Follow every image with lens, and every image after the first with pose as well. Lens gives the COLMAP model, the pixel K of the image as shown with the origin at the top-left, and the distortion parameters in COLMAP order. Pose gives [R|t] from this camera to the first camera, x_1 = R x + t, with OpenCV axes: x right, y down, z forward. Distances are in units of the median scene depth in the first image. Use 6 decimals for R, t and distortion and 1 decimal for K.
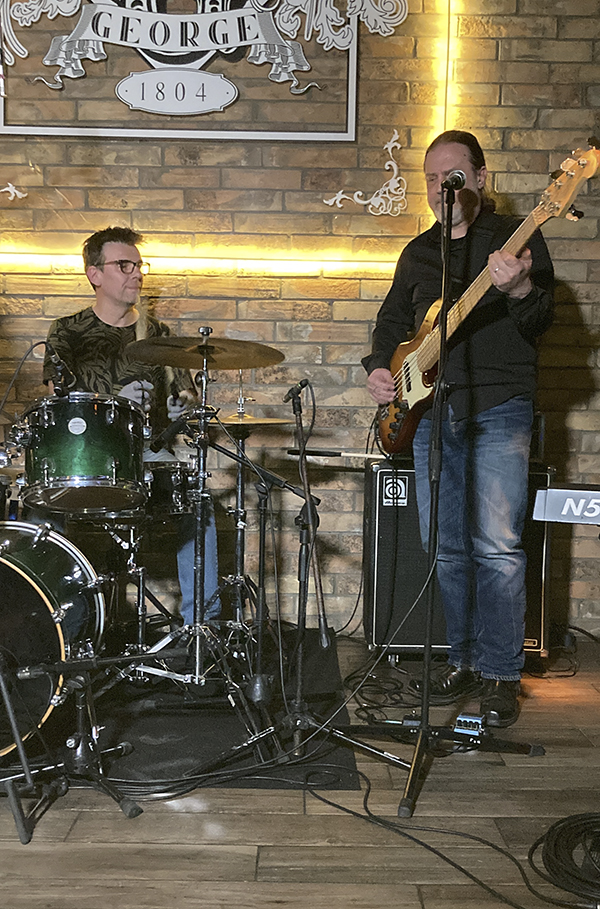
lens RADIAL K [[989.8, 0, 306.8], [0, 989.8, 476.4], [0, 0, 1]] dist [0.019421, 0.000000]
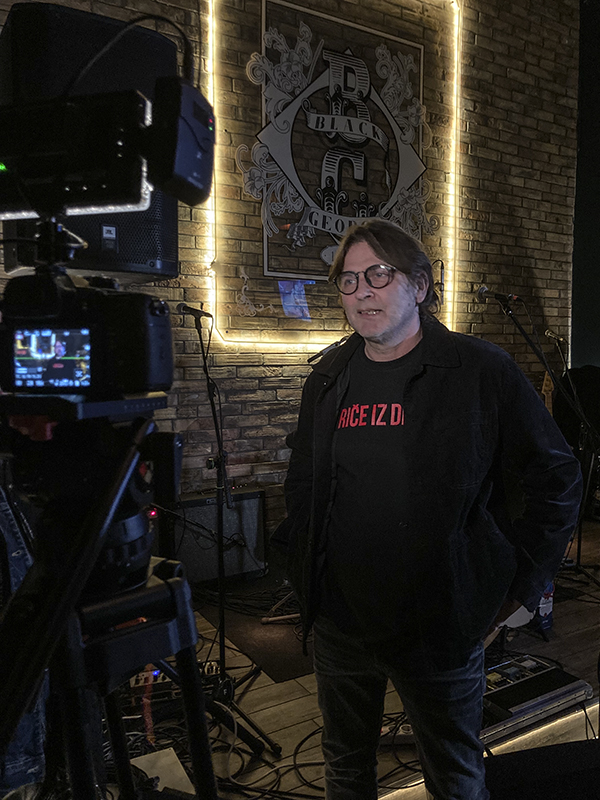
lens RADIAL K [[670.1, 0, 309.4], [0, 670.1, 399.1], [0, 0, 1]] dist [0.015441, 0.015168]
pose [[0.855132, -0.049257, 0.516065, -0.867204], [0.039972, 0.998777, 0.029097, -0.157764], [-0.516867, -0.004254, 0.856055, -0.056932]]
